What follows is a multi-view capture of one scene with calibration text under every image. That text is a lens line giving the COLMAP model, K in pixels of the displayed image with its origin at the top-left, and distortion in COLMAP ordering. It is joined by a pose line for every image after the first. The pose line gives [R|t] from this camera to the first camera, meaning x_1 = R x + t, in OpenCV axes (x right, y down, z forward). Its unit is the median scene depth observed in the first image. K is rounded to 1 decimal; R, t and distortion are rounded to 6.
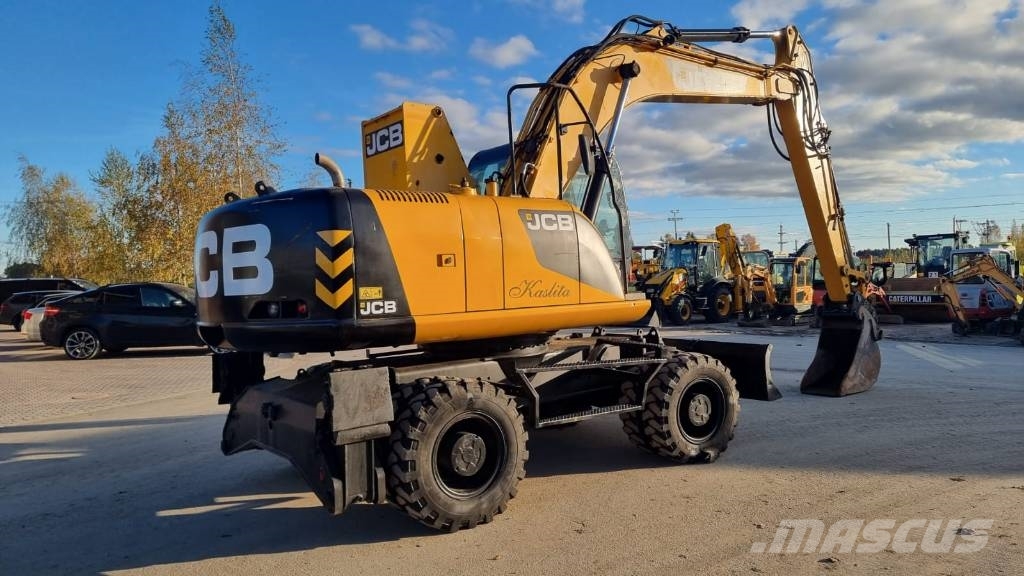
lens RADIAL K [[711.2, 0, 522.4], [0, 711.2, 287.5], [0, 0, 1]] dist [0.087584, -0.065926]
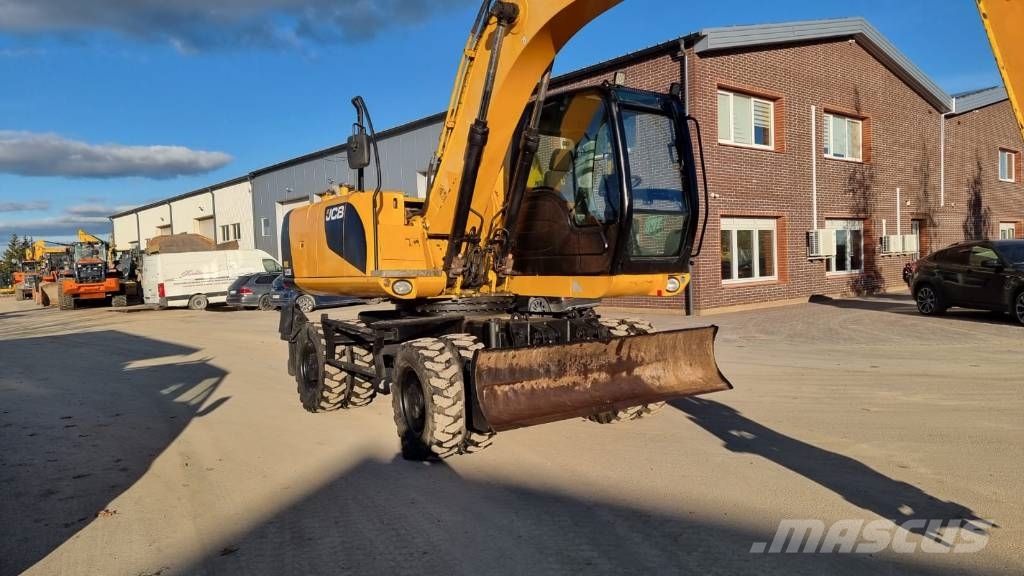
lens RADIAL K [[711.2, 0, 522.4], [0, 711.2, 287.5], [0, 0, 1]] dist [0.087584, -0.065926]
pose [[-0.045979, 0.058210, -0.997245, 1.021152], [0.012286, 0.998258, 0.057703, -0.021124], [0.998867, -0.009599, -0.046614, 1.064396]]
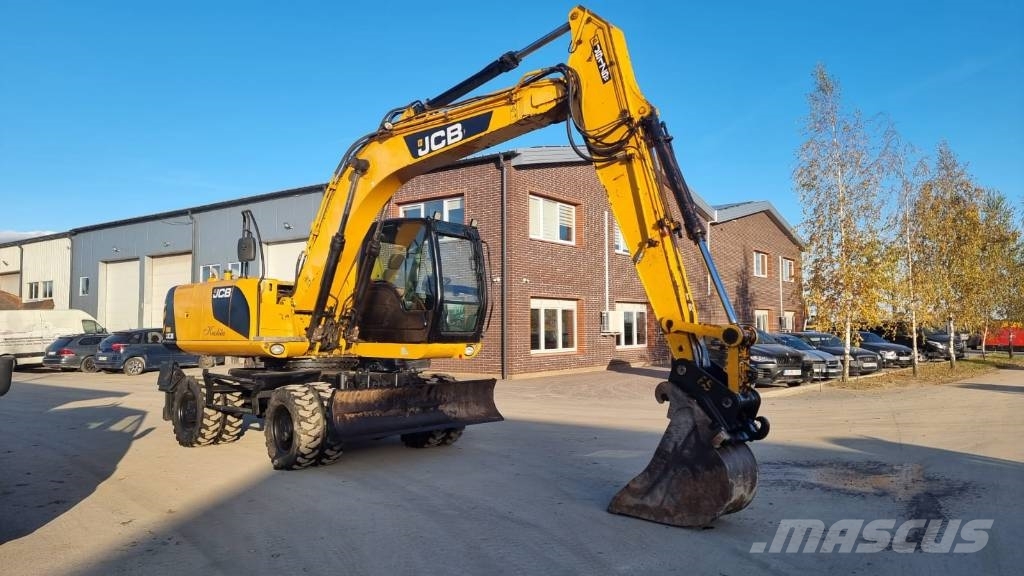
lens RADIAL K [[711.2, 0, 522.4], [0, 711.2, 287.5], [0, 0, 1]] dist [0.087584, -0.065926]
pose [[0.179681, -0.035226, -0.983094, 1.458836], [-0.021939, 0.998967, -0.039804, -0.038775], [0.983480, 0.028721, 0.178723, 1.068544]]
